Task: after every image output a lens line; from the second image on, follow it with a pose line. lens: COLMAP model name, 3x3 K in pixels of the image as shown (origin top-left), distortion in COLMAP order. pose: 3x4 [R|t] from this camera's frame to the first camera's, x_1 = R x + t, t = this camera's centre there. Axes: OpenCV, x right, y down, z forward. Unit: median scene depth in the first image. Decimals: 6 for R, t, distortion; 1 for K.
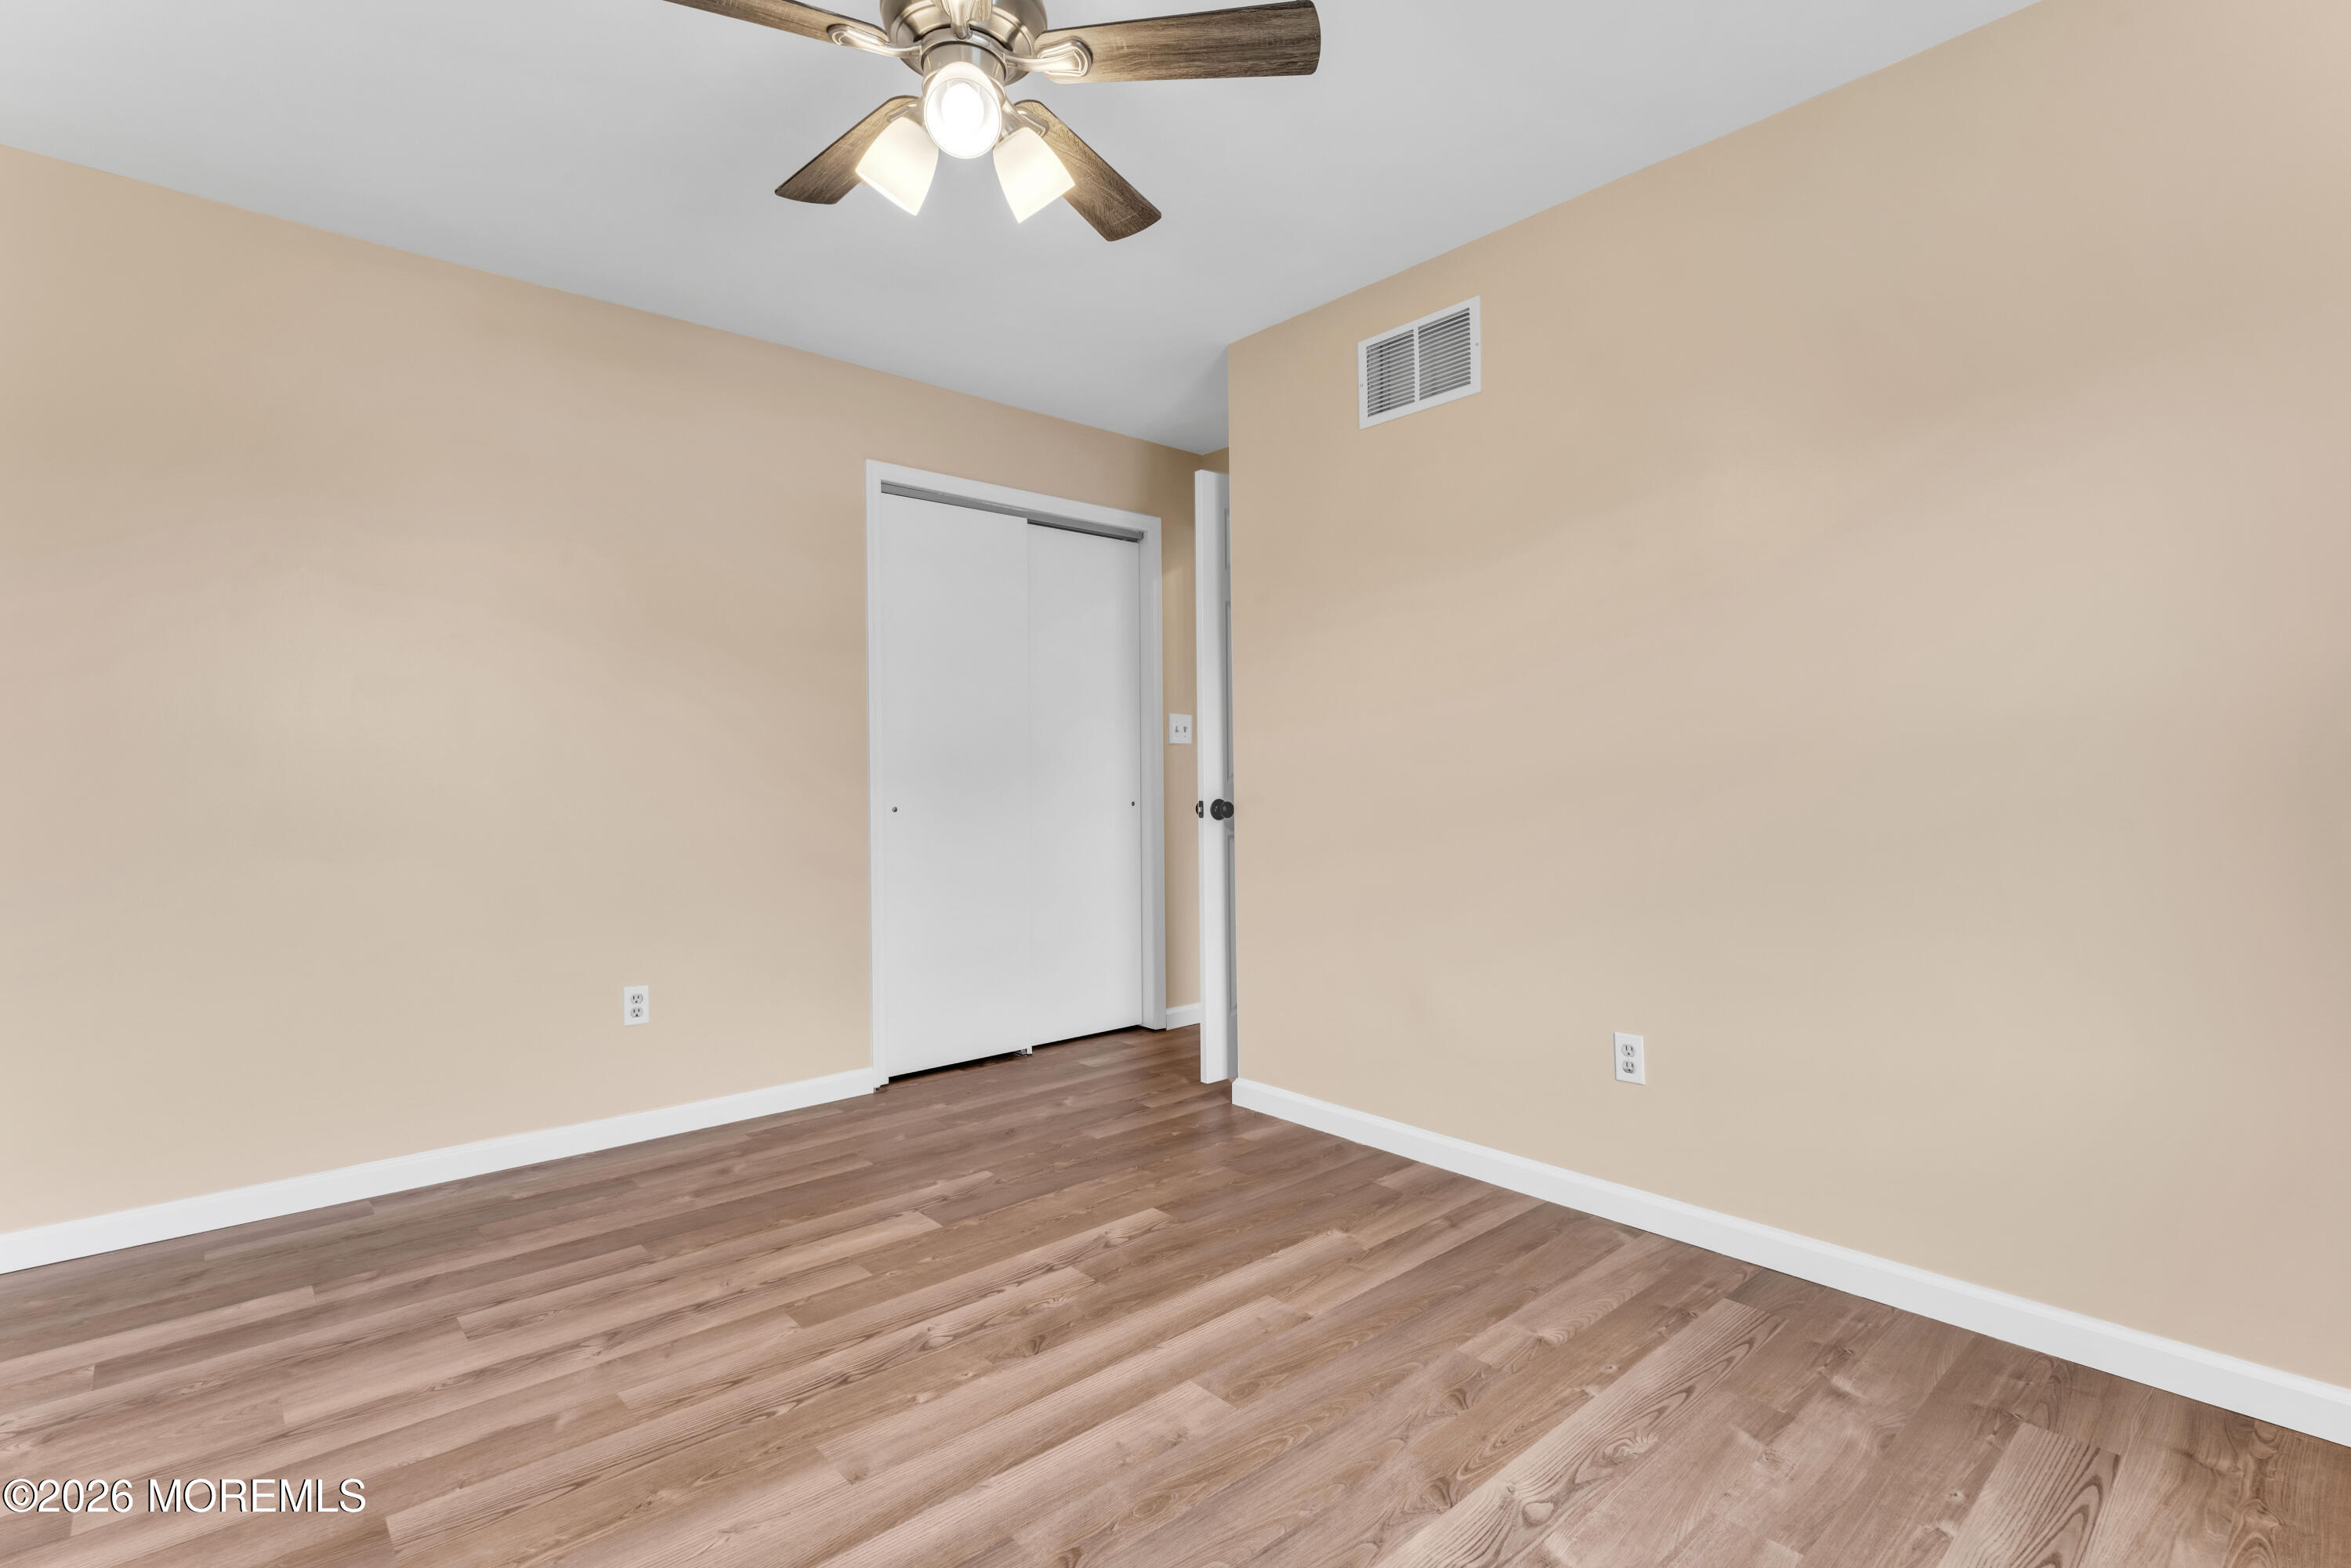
lens RADIAL K [[1105.9, 0, 1175.5], [0, 1105.9, 784.0], [0, 0, 1]] dist [-0.000229, -0.000401]
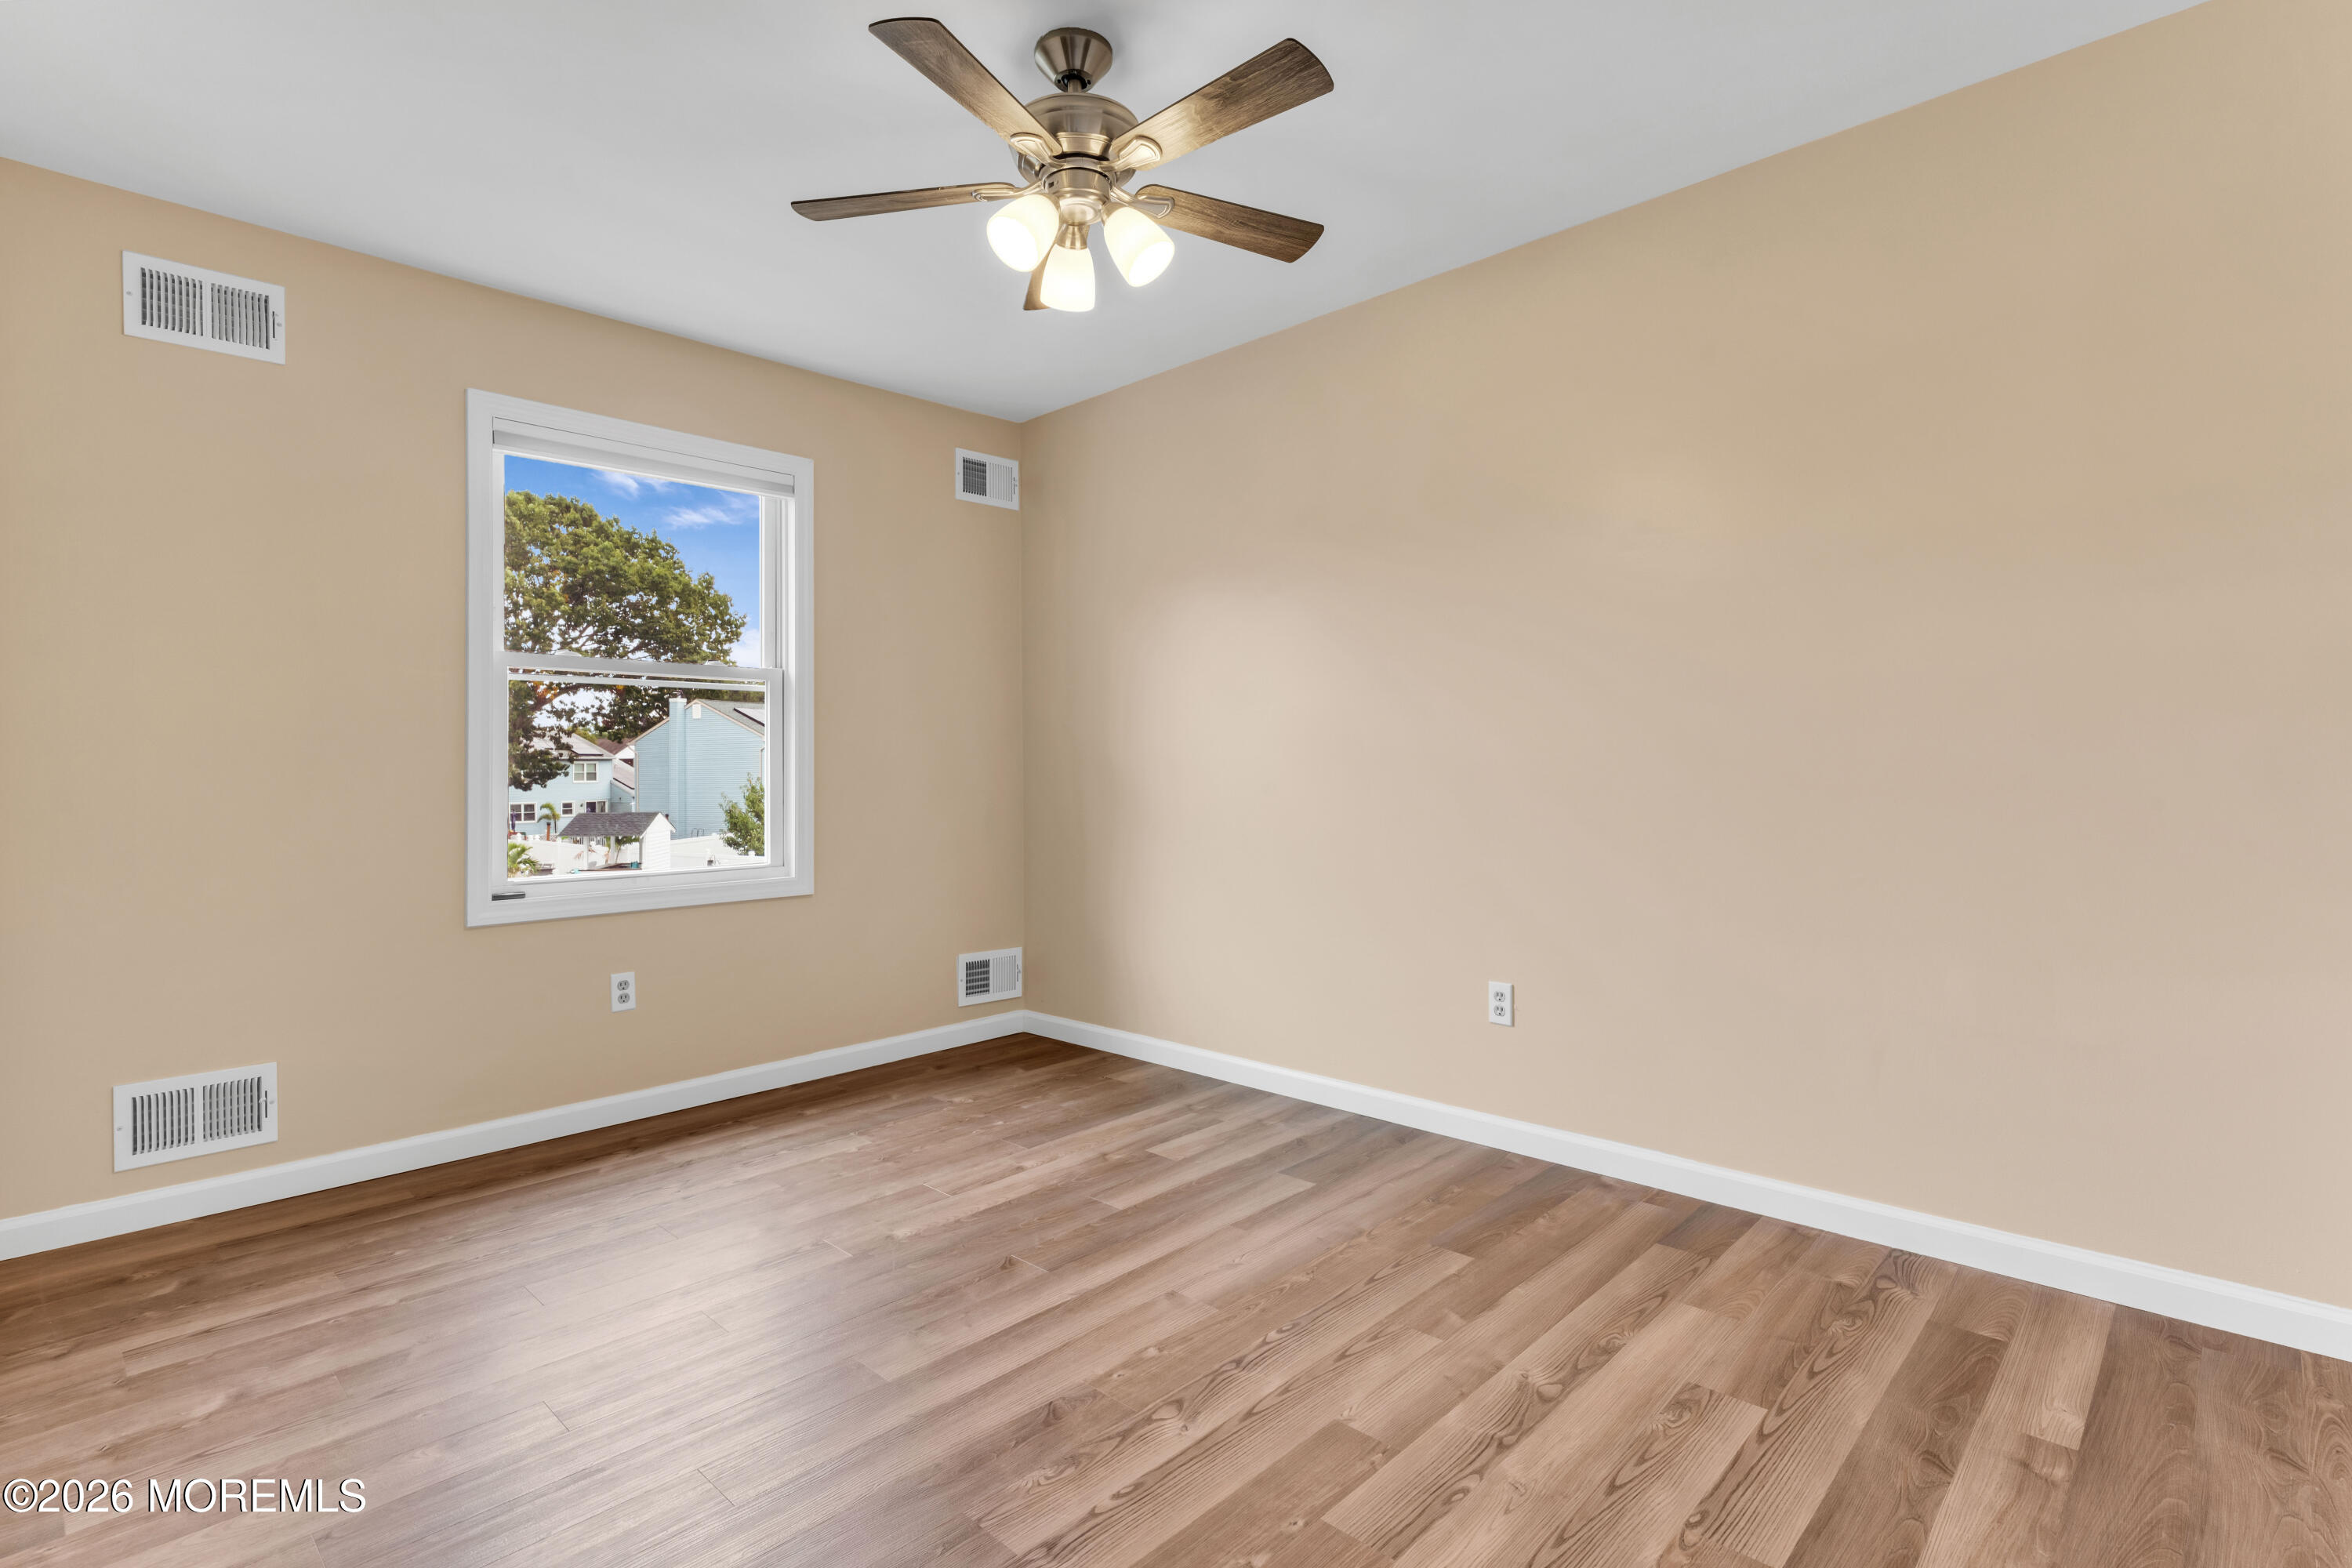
lens RADIAL K [[1106.4, 0, 1176.0], [0, 1106.4, 784.0], [0, 0, 1]] dist [-0.000229, -0.000401]
pose [[-0.997184, 0.019979, -0.072277, -0.173885], [0.018675, 0.999651, 0.018679, -0.006214], [0.072625, 0.017276, -0.997210, 1.915192]]
